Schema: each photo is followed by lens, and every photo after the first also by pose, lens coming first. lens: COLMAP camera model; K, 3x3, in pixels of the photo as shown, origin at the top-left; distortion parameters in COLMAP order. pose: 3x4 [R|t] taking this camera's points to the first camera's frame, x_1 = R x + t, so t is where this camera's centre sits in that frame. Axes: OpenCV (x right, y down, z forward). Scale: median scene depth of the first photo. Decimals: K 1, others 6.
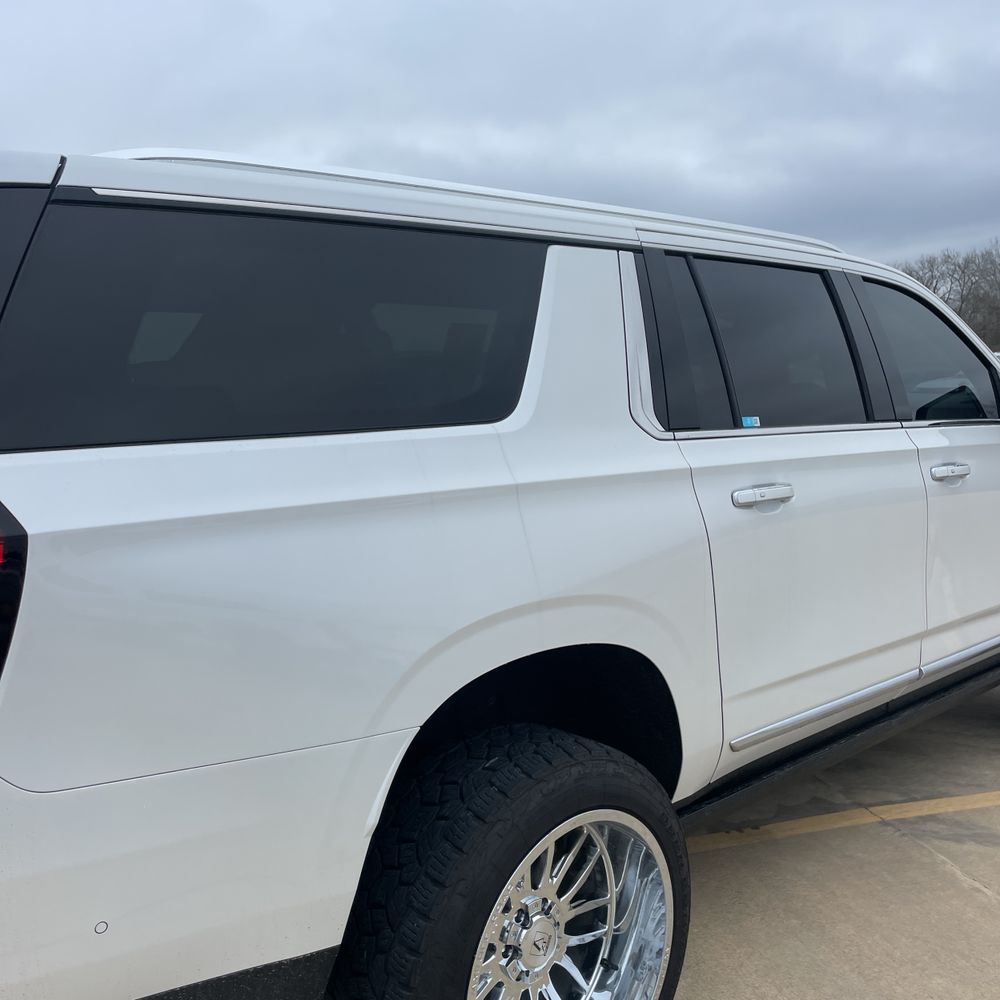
lens RADIAL K [[997.8, 0, 484.9], [0, 997.8, 498.9], [0, 0, 1]] dist [0.095376, -0.111650]
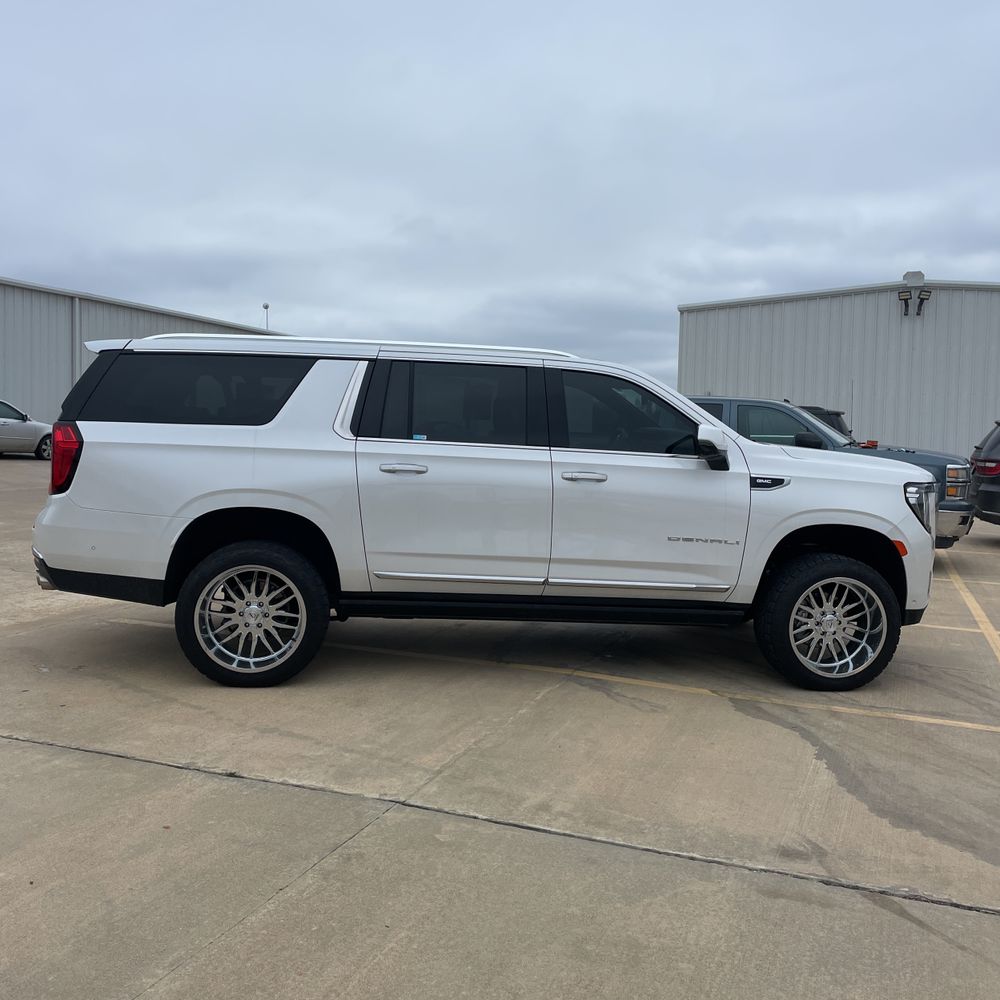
lens RADIAL K [[1004.8, 0, 500.8], [0, 1004.8, 487.9], [0, 0, 1]] dist [0.088555, -0.115783]
pose [[0.813898, 0.095774, -0.573059, 1.576591], [-0.118194, 0.992989, -0.001911, 0.015897], [0.568858, 0.069288, 0.819512, -0.656758]]
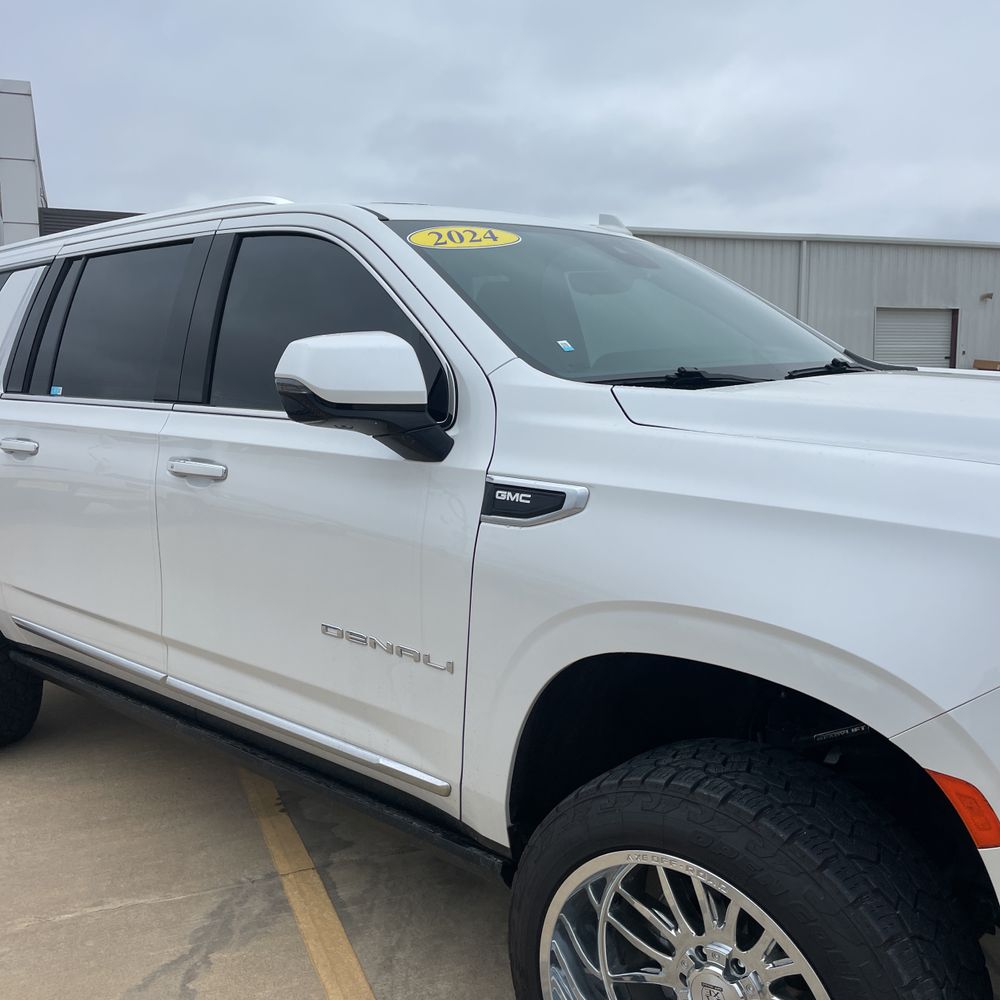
lens RADIAL K [[1004.8, 0, 500.8], [0, 1004.8, 487.9], [0, 0, 1]] dist [0.088555, -0.115783]
pose [[0.108649, 0.147822, -0.983028, 1.496089], [-0.088946, 0.986361, 0.138492, -0.171305], [0.990093, 0.072389, 0.120315, 1.315415]]
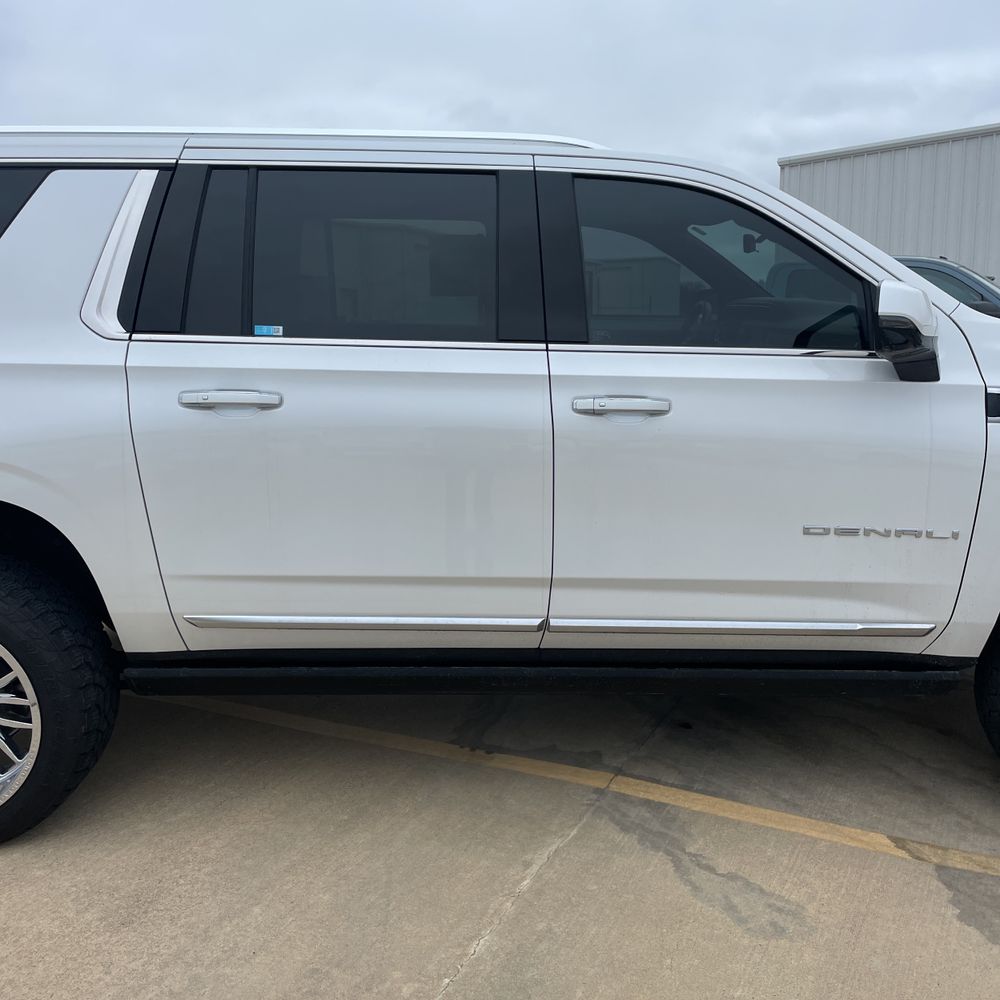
lens RADIAL K [[1004.8, 0, 500.8], [0, 1004.8, 487.9], [0, 0, 1]] dist [0.088555, -0.115783]
pose [[0.764609, 0.143887, -0.628228, 1.056701], [-0.090789, 0.989087, 0.116039, -0.055016], [0.638068, -0.031688, 0.769327, 0.319145]]
